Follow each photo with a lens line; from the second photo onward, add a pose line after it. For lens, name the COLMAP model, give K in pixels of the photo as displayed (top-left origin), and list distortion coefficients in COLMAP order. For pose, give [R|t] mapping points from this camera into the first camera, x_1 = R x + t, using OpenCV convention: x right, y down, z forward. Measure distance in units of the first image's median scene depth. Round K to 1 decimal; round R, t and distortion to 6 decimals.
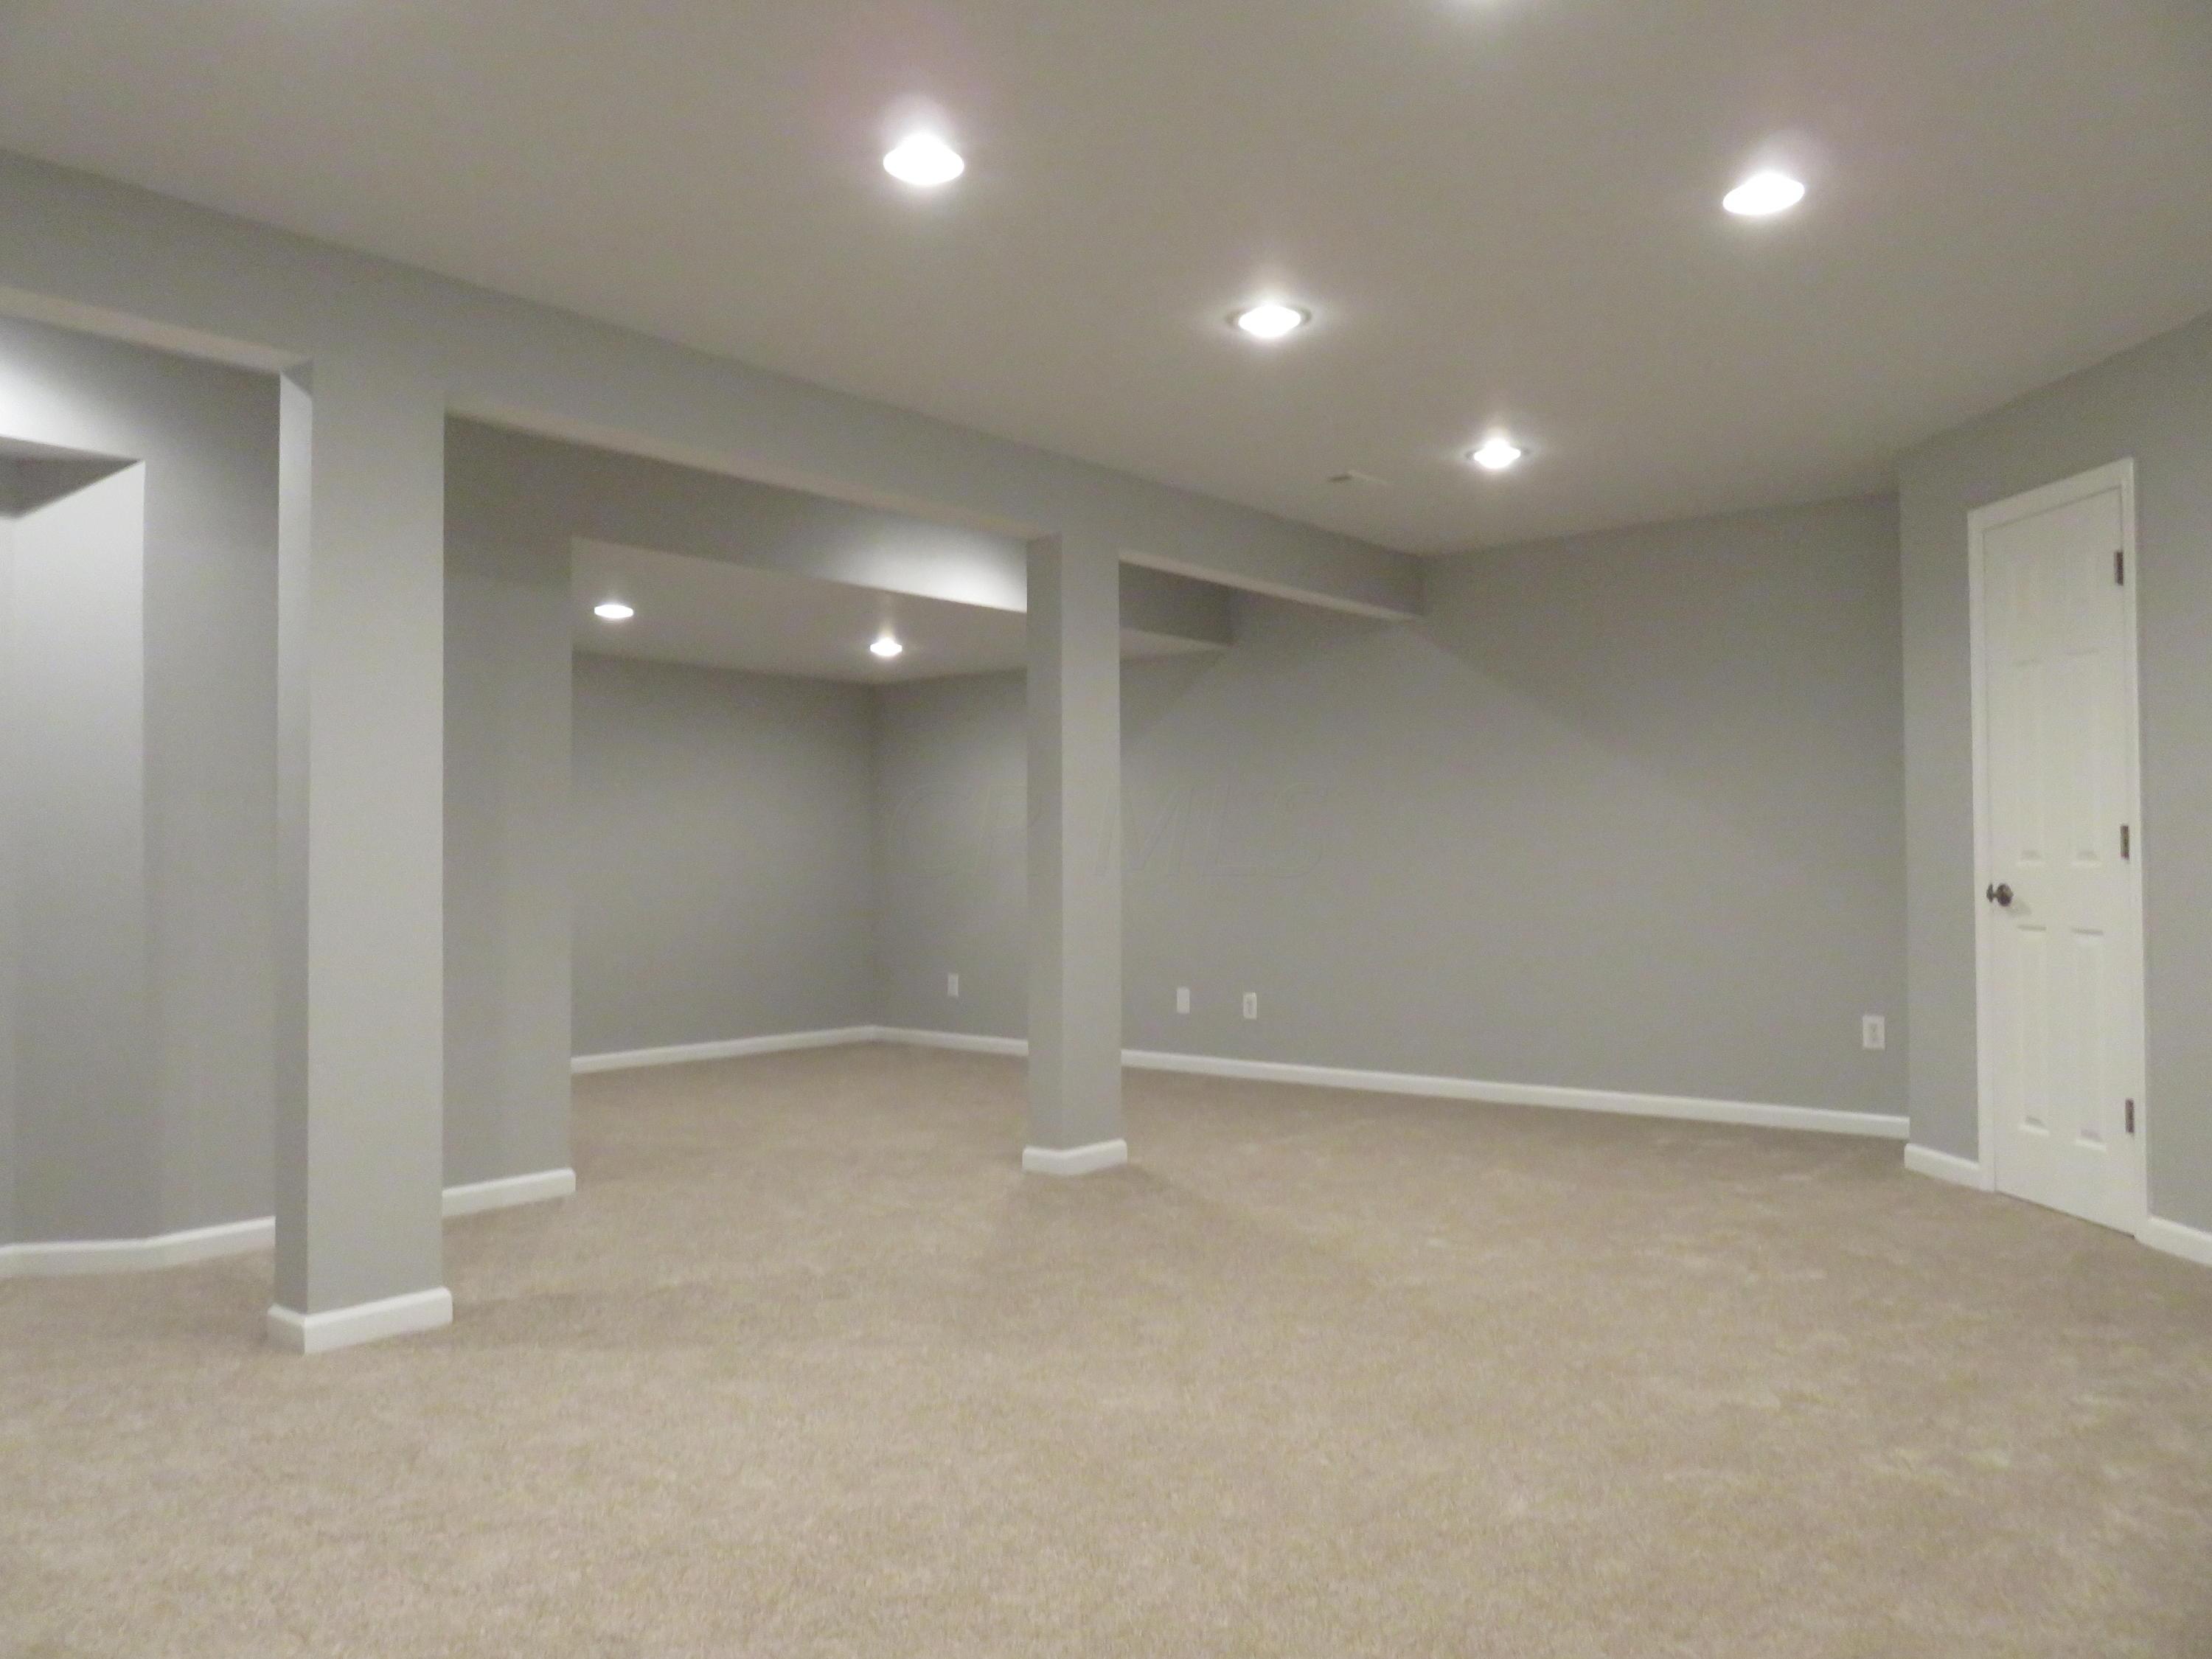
lens RADIAL K [[1647.9, 0, 1116.9], [0, 1647.9, 834.5], [0, 0, 1]] dist [-0.002638, -0.010346]
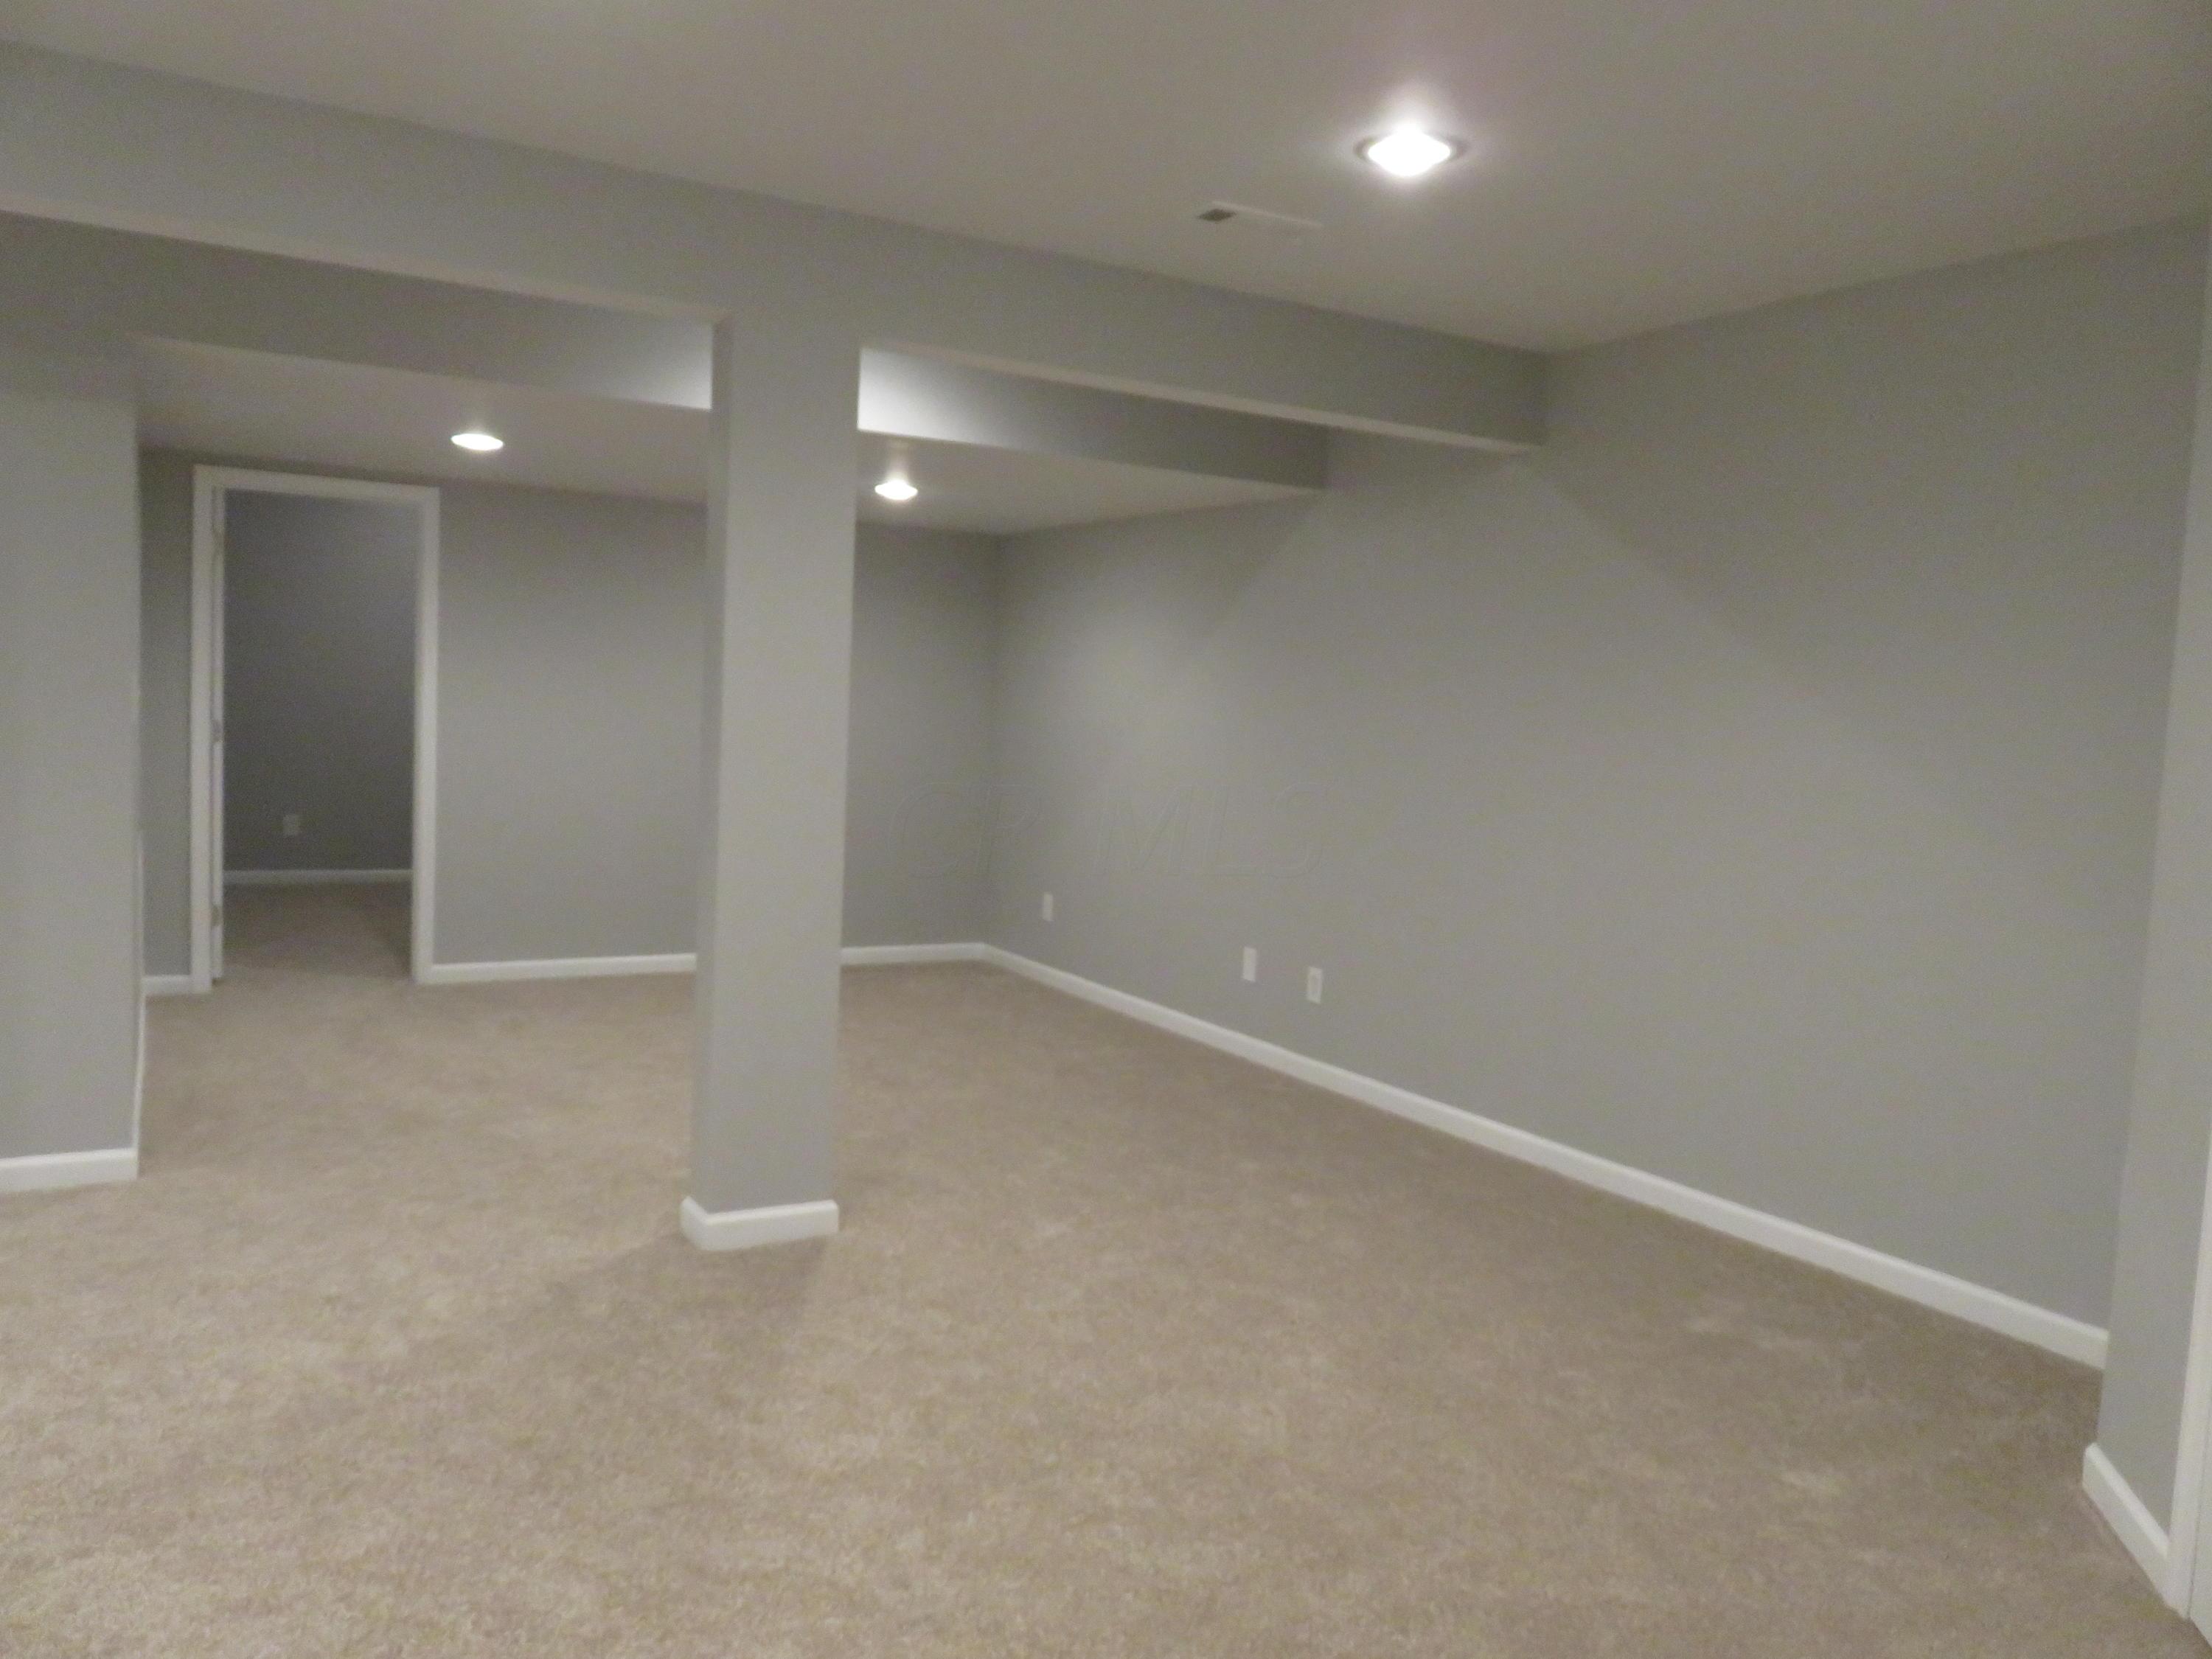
lens RADIAL K [[1647.9, 0, 1104.2], [0, 1647.9, 819.6], [0, 0, 1]] dist [-0.002638, -0.010346]
pose [[0.939618, 0.072833, -0.334385, 0.237927], [-0.046797, 0.995257, 0.085280, -0.028790], [0.339010, -0.064483, 0.938570, 0.284181]]
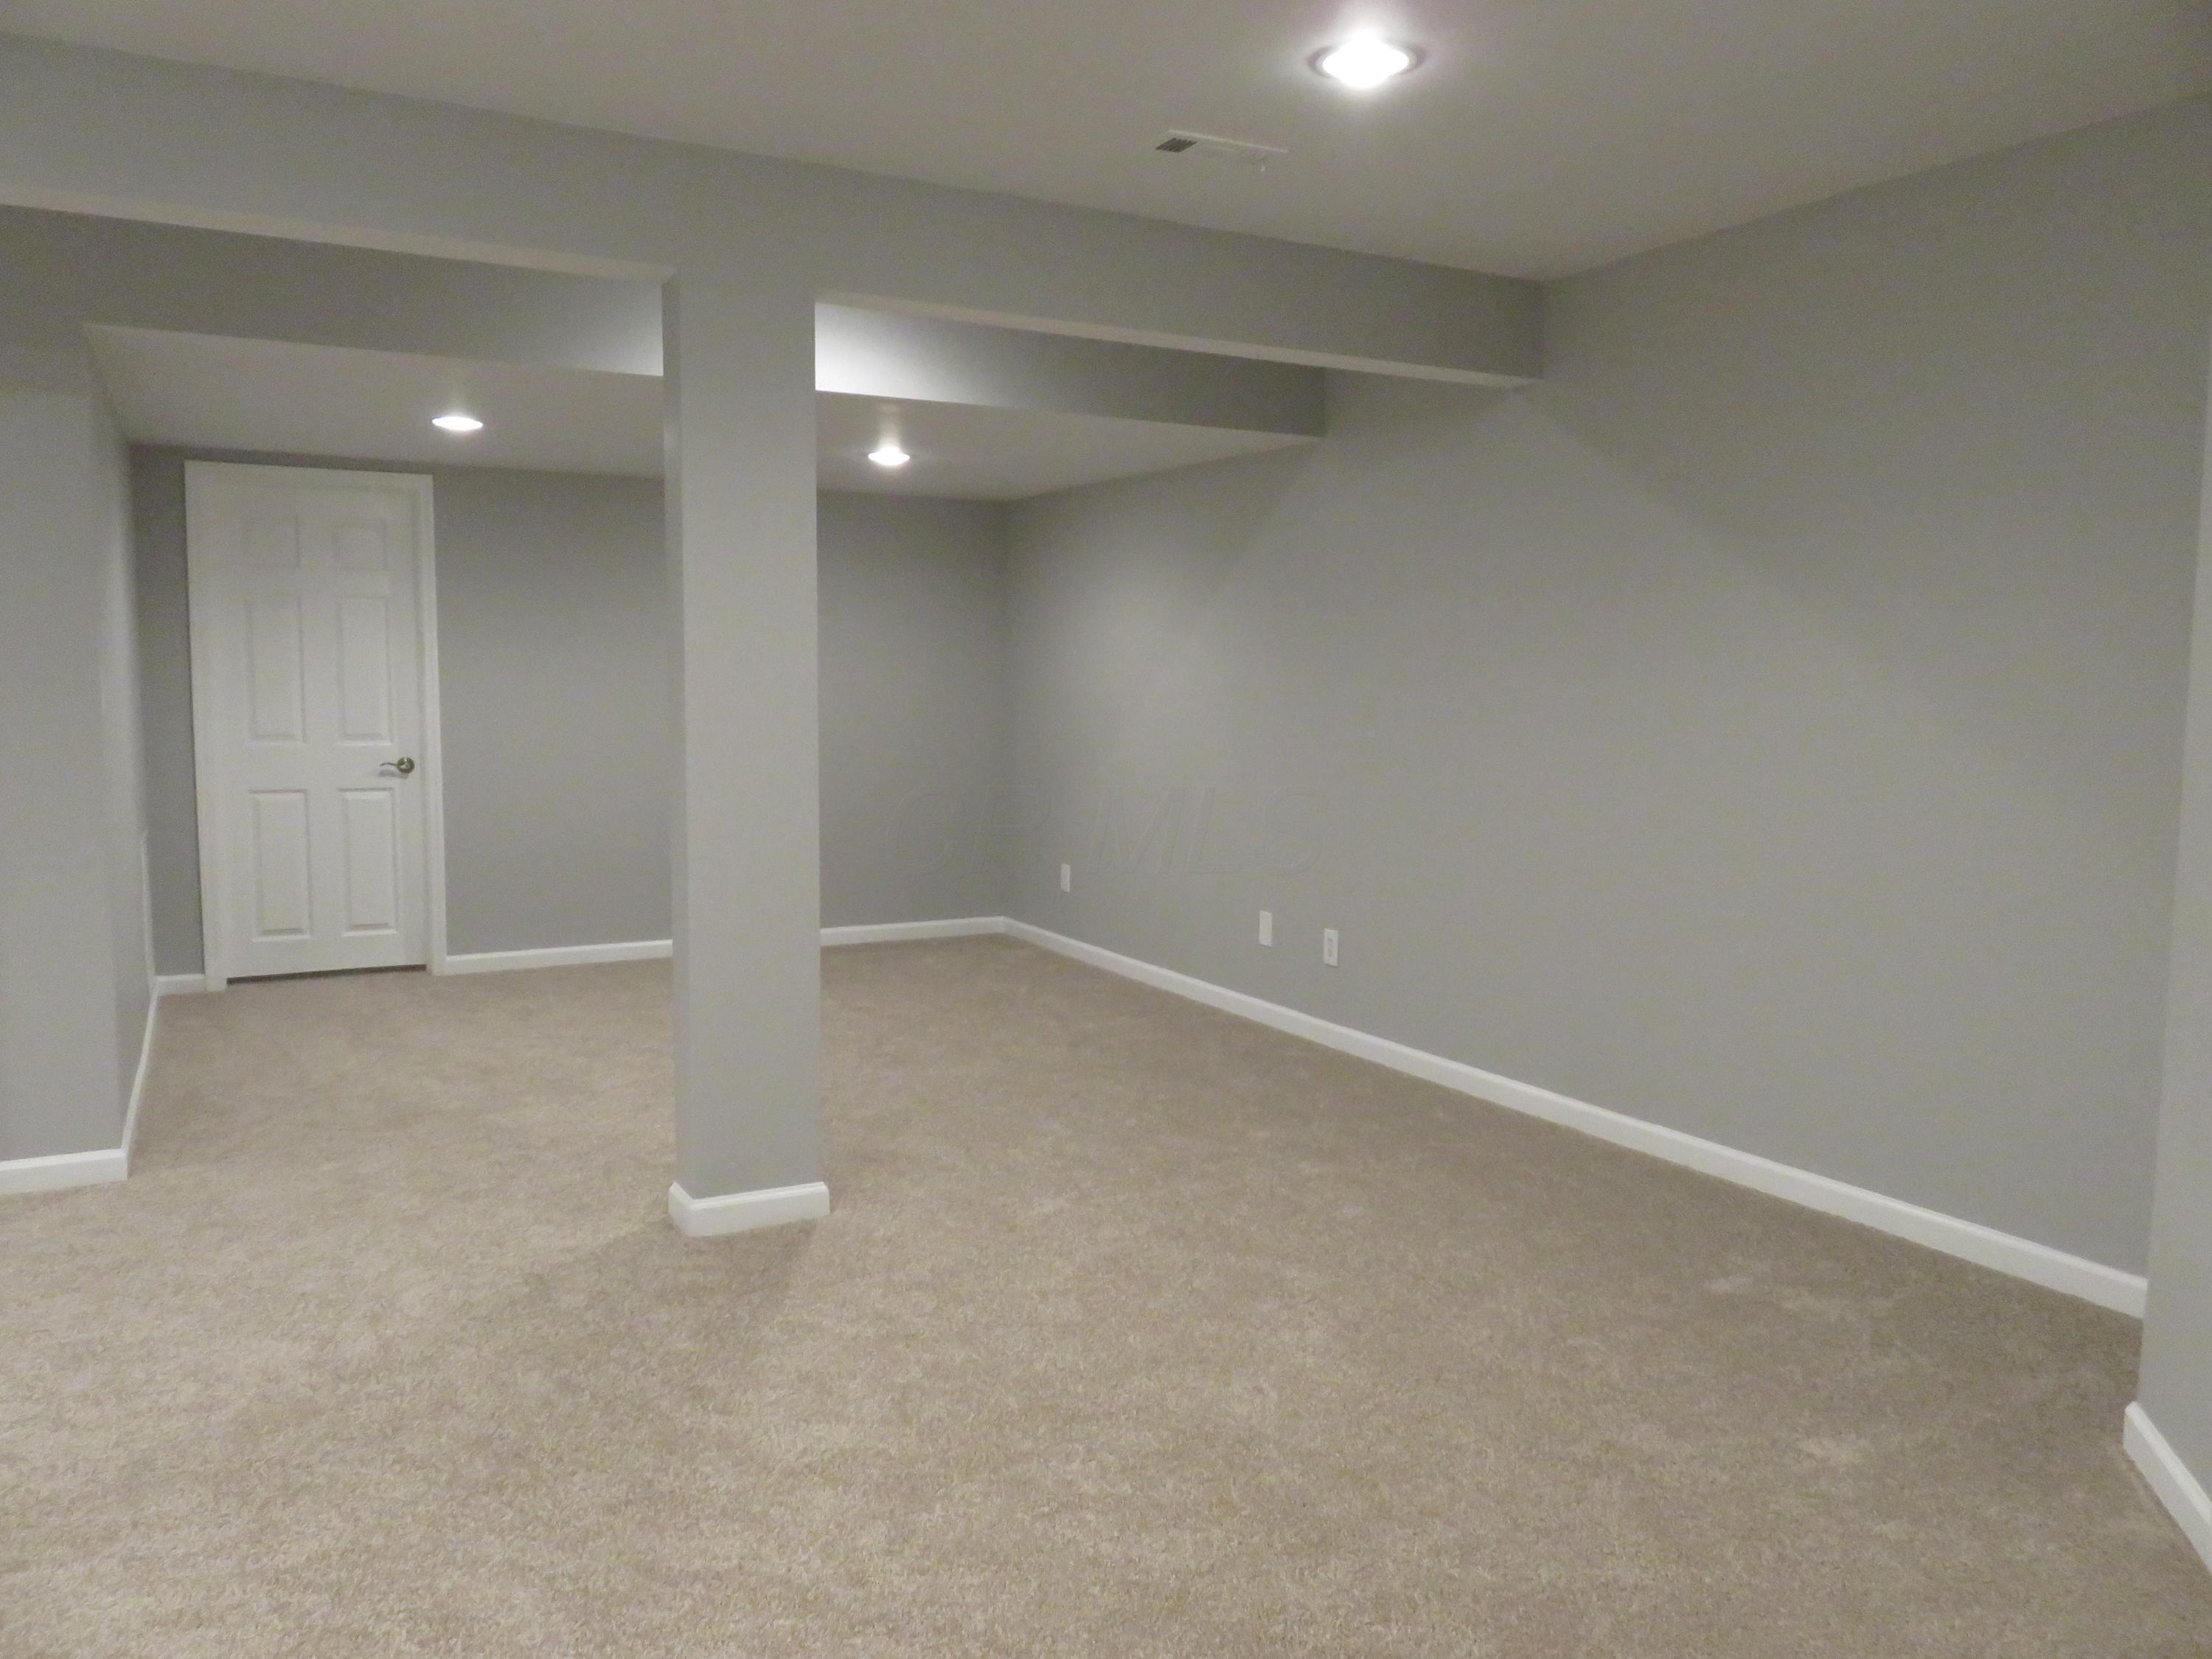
lens RADIAL K [[1647.9, 0, 1102.4], [0, 1647.9, 820.5], [0, 0, 1]] dist [-0.002638, -0.010346]
pose [[0.930890, 0.046312, -0.362352, 0.250701], [-0.009182, 0.994584, 0.103527, -0.024898], [0.365185, -0.093045, 0.926274, 0.306351]]
